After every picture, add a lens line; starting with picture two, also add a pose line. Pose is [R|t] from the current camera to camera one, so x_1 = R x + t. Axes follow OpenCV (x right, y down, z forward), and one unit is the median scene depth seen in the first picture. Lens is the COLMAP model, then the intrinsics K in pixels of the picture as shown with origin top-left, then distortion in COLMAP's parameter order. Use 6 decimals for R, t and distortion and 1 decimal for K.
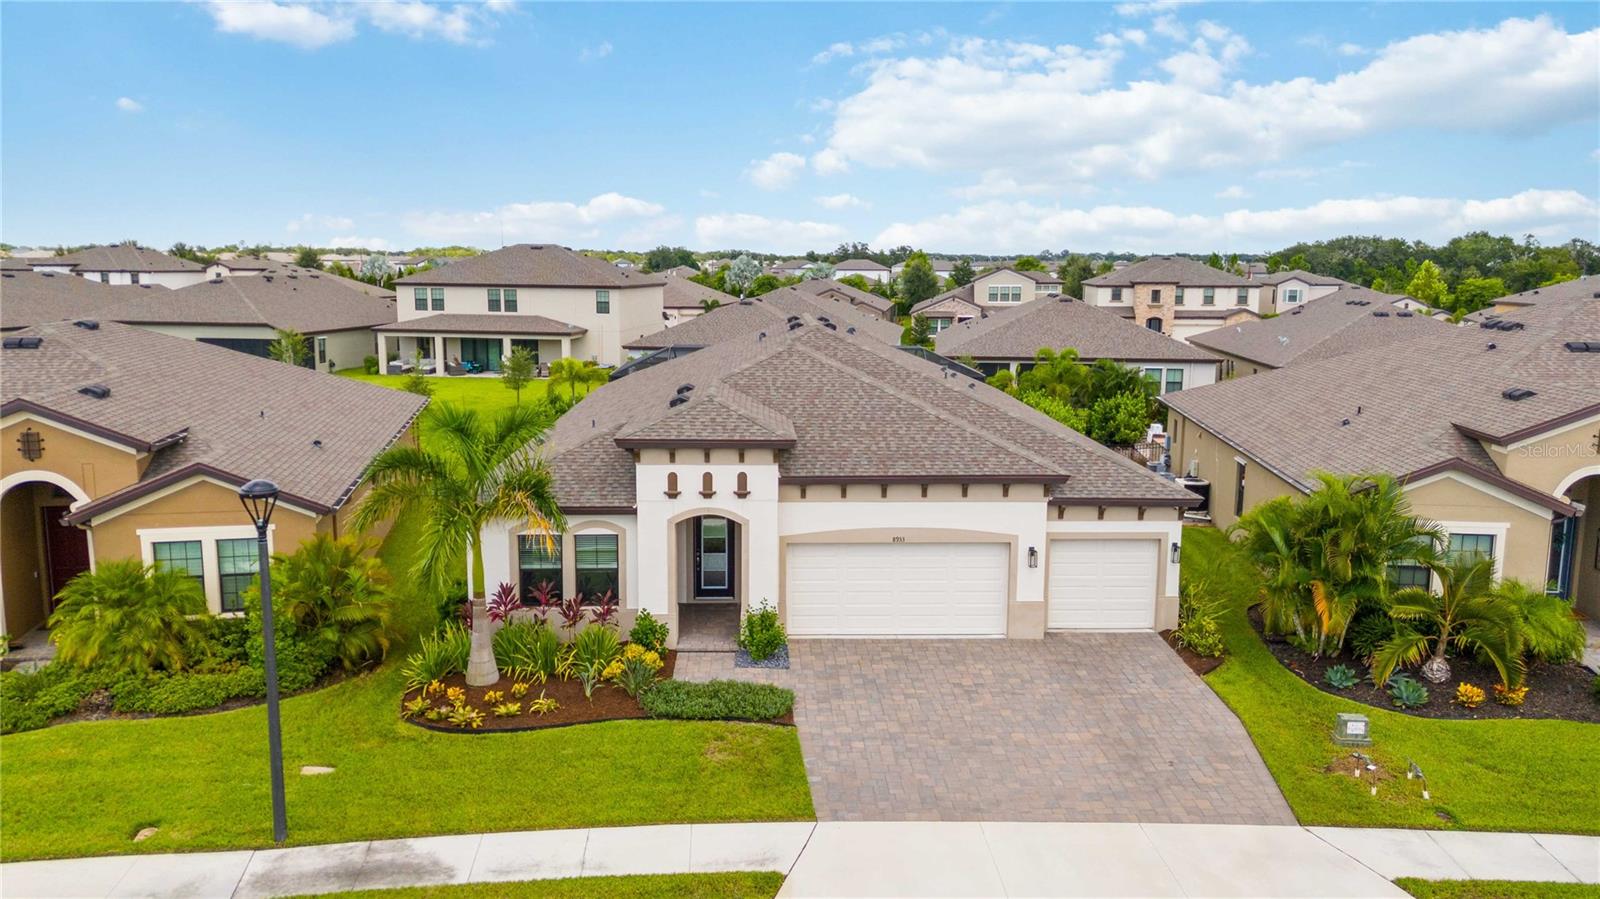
lens RADIAL K [[1164.4, 0, 800.0], [0, 1164.4, 449.5], [0, 0, 1]] dist [0.081048, -0.082063]
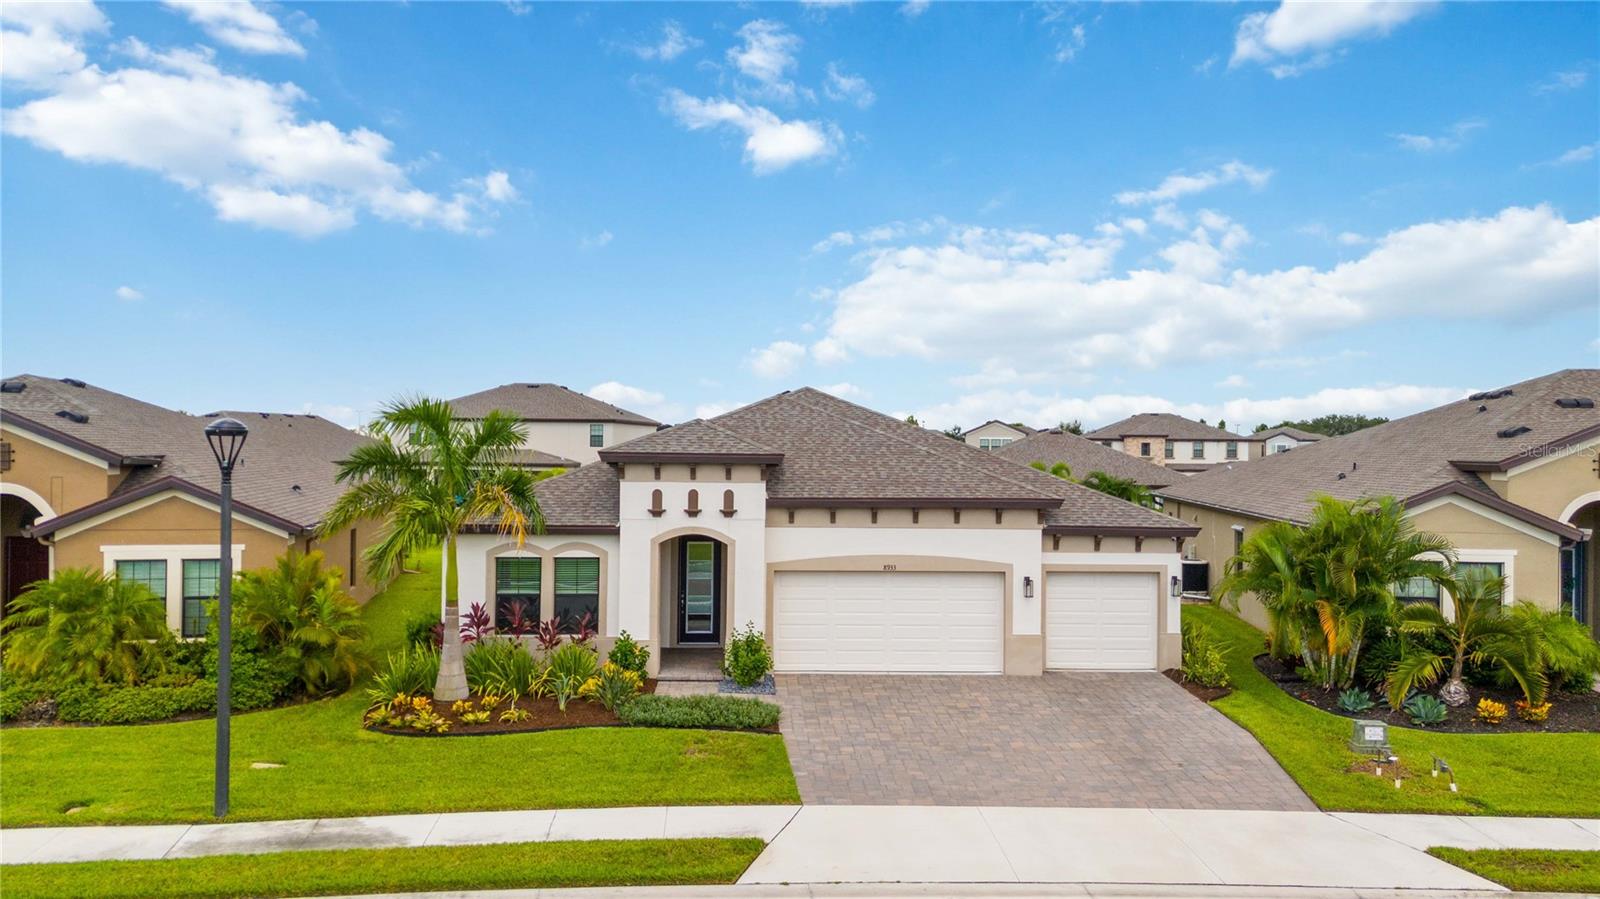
lens RADIAL K [[1164.4, 0, 800.0], [0, 1164.4, 449.5], [0, 0, 1]] dist [0.081048, -0.082063]
pose [[0.999982, 0.003680, 0.004743, 0.005402], [-0.002907, 0.988105, -0.153755, 0.136569], [-0.005253, 0.153739, 0.988098, 0.029113]]
